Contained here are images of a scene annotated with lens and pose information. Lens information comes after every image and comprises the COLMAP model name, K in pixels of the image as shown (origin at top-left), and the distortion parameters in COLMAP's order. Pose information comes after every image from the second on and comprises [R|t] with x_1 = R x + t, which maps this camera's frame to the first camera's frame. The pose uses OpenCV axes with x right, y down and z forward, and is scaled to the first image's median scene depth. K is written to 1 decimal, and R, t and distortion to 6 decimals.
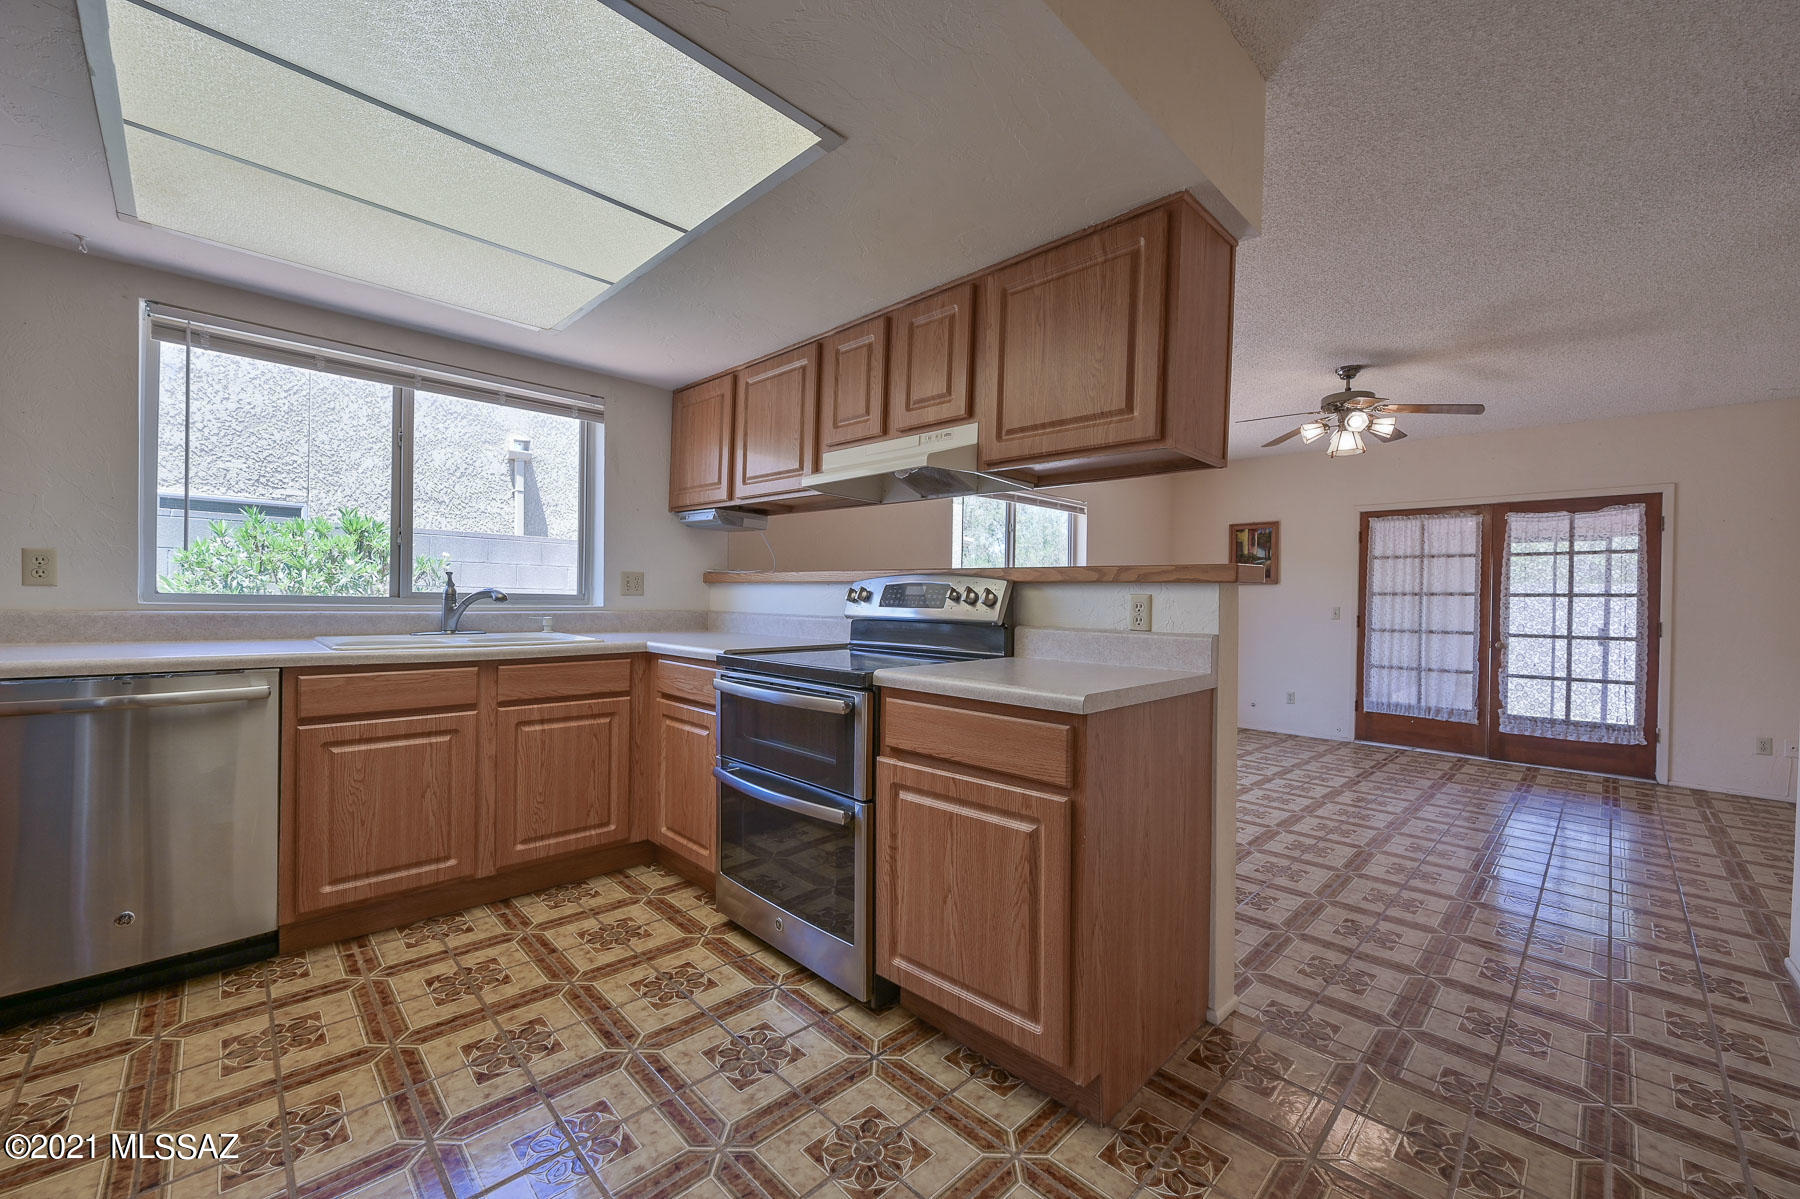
lens RADIAL K [[708.6, 0, 904.1], [0, 708.6, 602.3], [0, 0, 1]] dist [-0.004223, 0.000536]
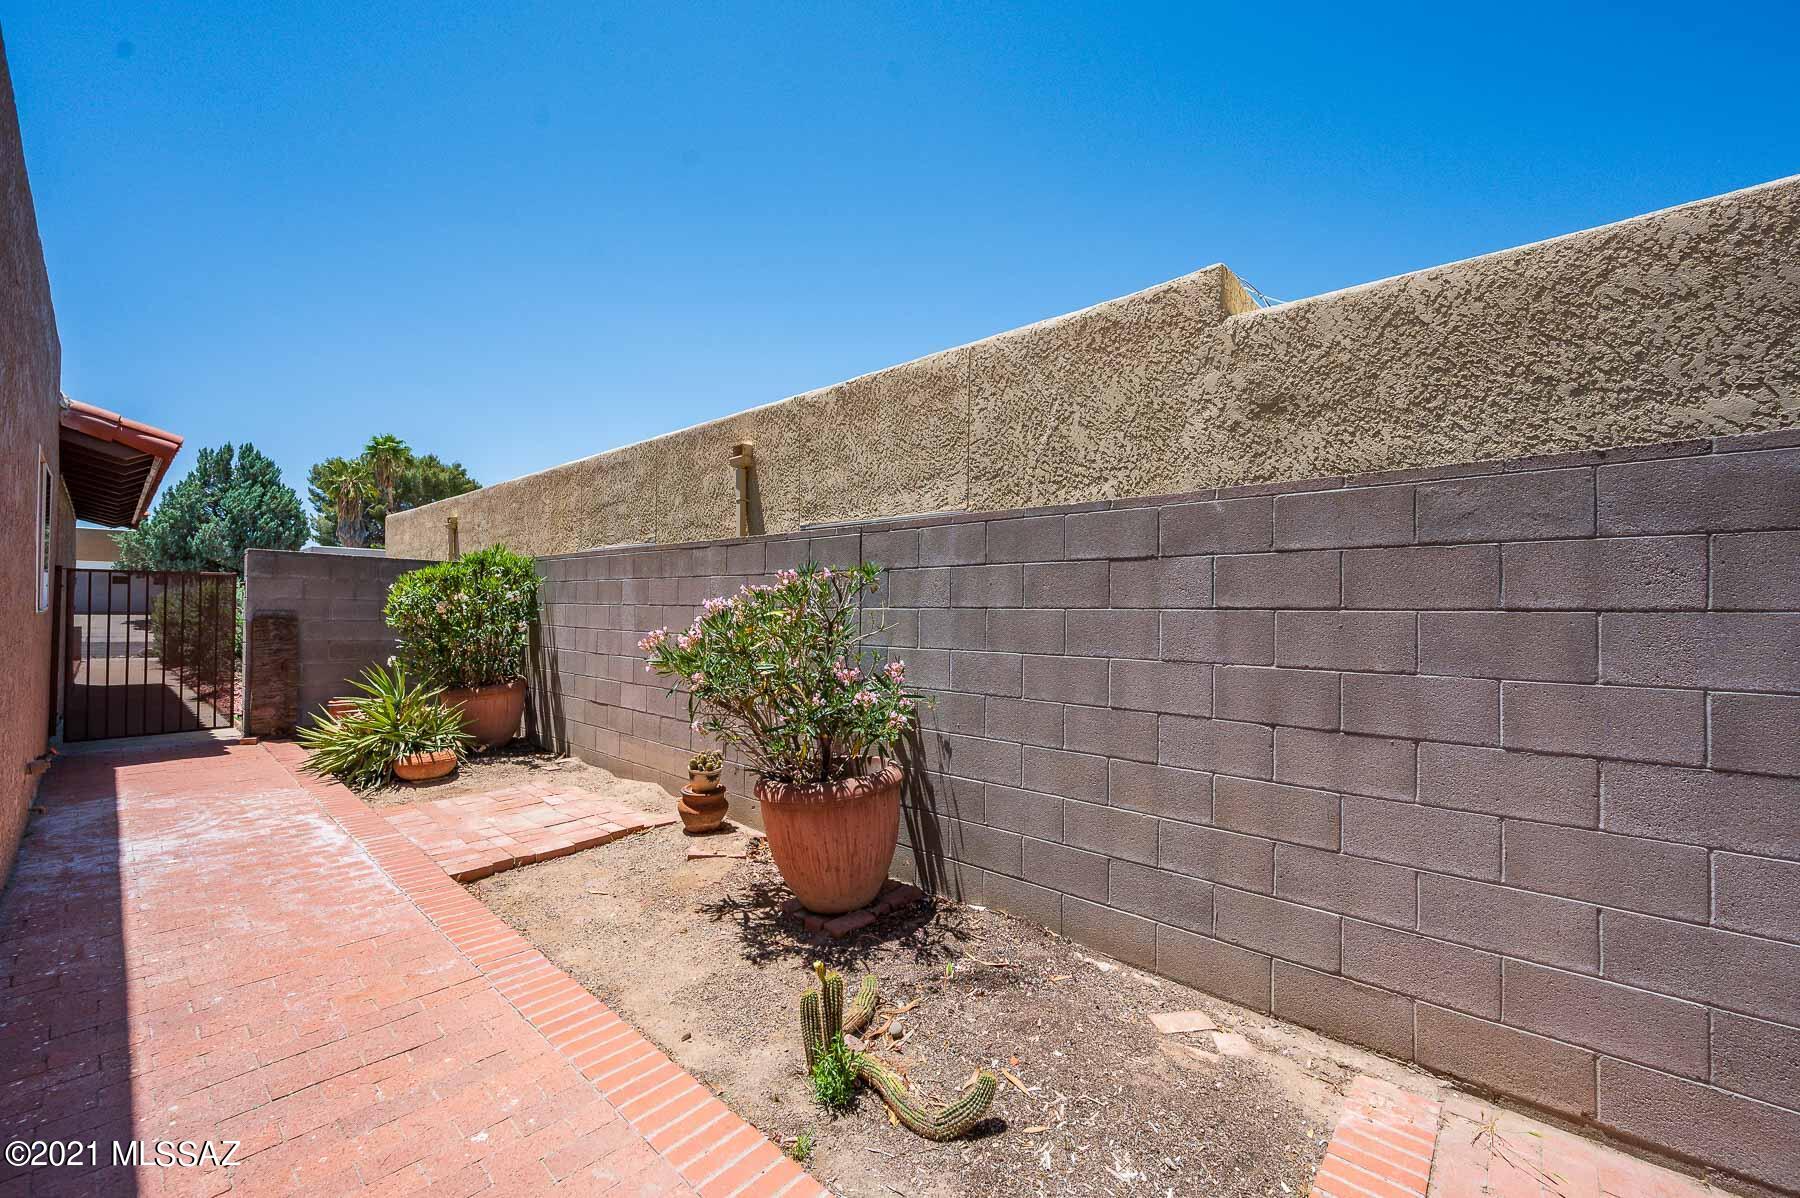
lens RADIAL K [[702.0, 0, 904.4], [0, 702.0, 605.0], [0, 0, 1]] dist [-0.003262, 0.000347]
pose [[0.067987, -0.024538, -0.997384, 0.970773], [-0.013074, 0.999590, -0.025484, -0.000873], [0.997601, 0.014772, 0.067639, 2.918752]]
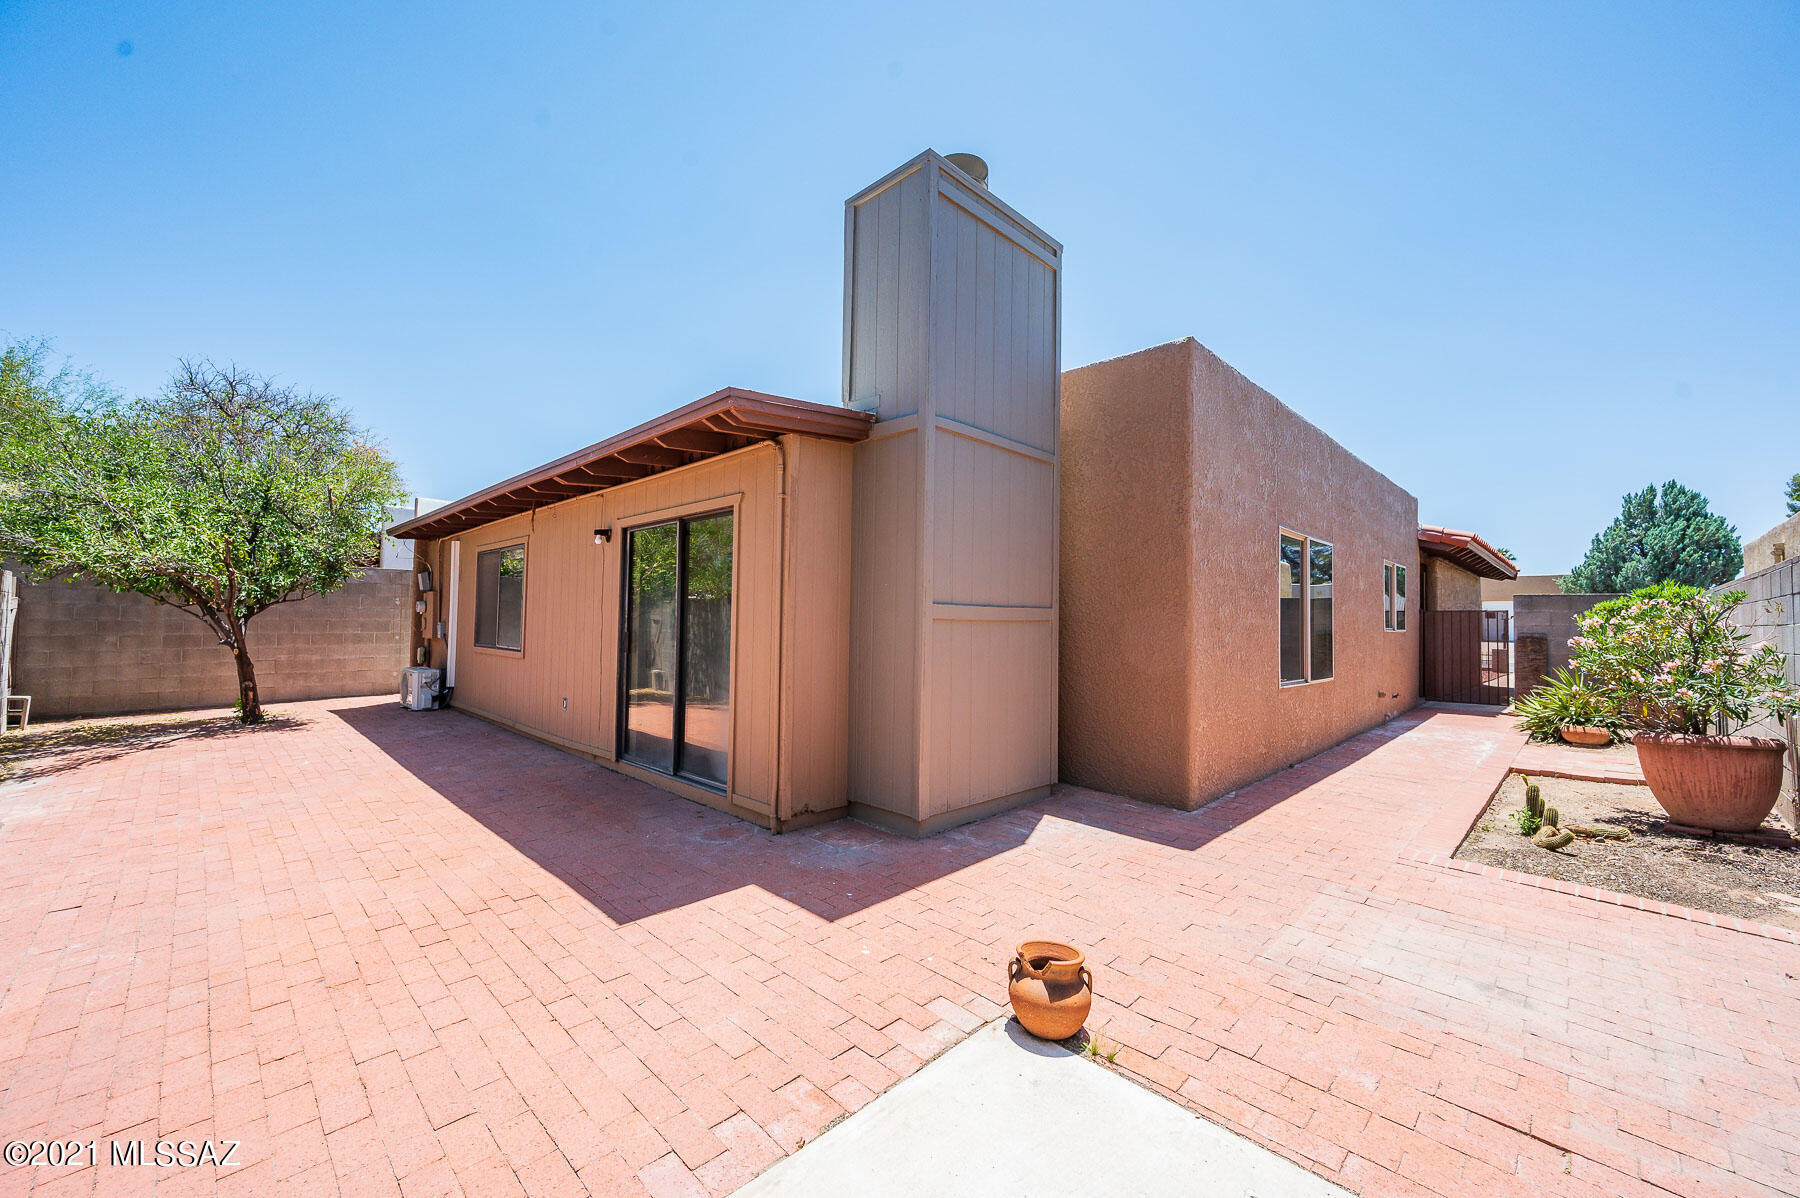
lens RADIAL K [[702.0, 0, 896.5], [0, 702.0, 604.1], [0, 0, 1]] dist [-0.003262, 0.000347]
pose [[-0.999272, -0.037806, 0.005059, 1.866547], [-0.037904, 0.999062, -0.020948, 0.042331], [-0.004262, -0.021125, -0.999768, 4.843660]]
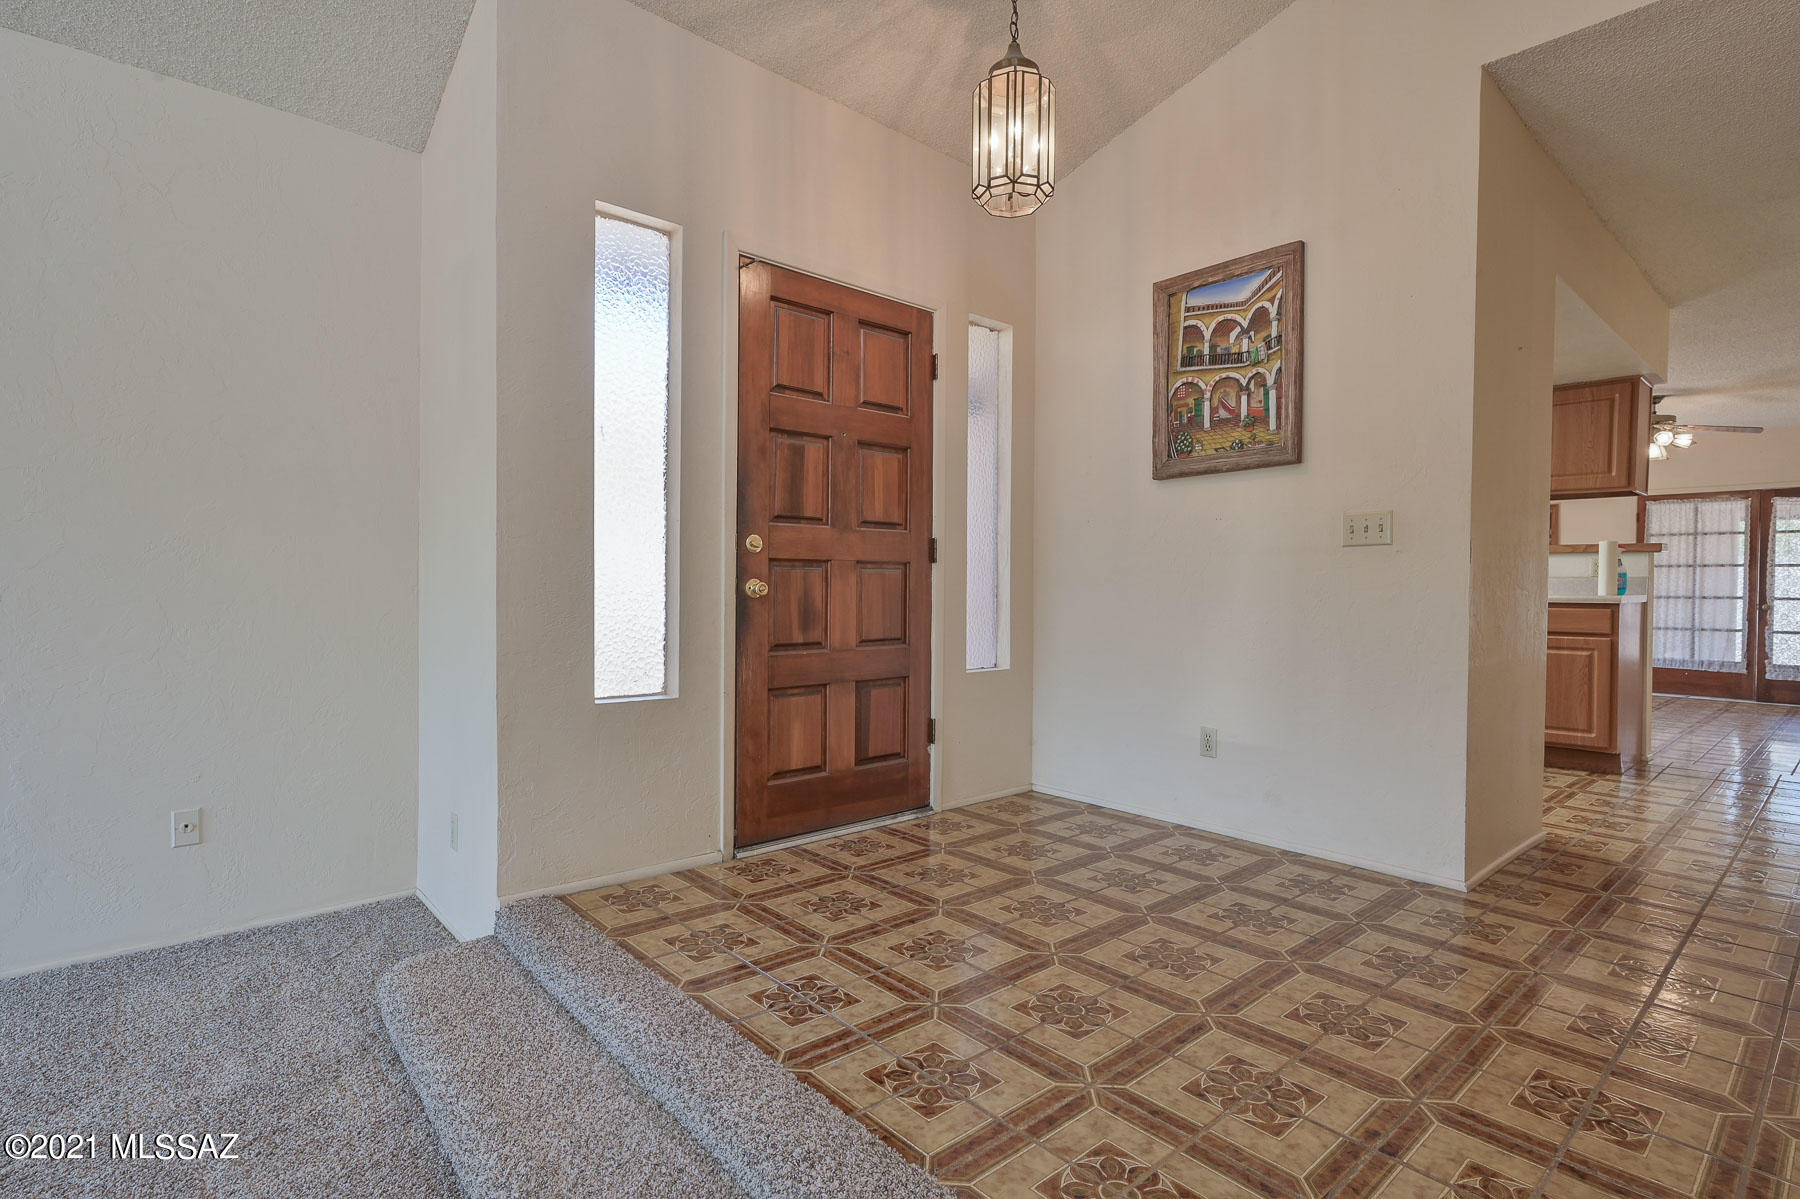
lens RADIAL K [[874.4, 0, 902.9], [0, 874.4, 602.0], [0, 0, 1]] dist [-0.002973, 0.000038]
pose [[0.998123, -0.006802, -0.060865, -1.418007], [0.007406, 0.999926, 0.009697, 0.070067], [0.060794, -0.010130, 0.998099, -1.517832]]
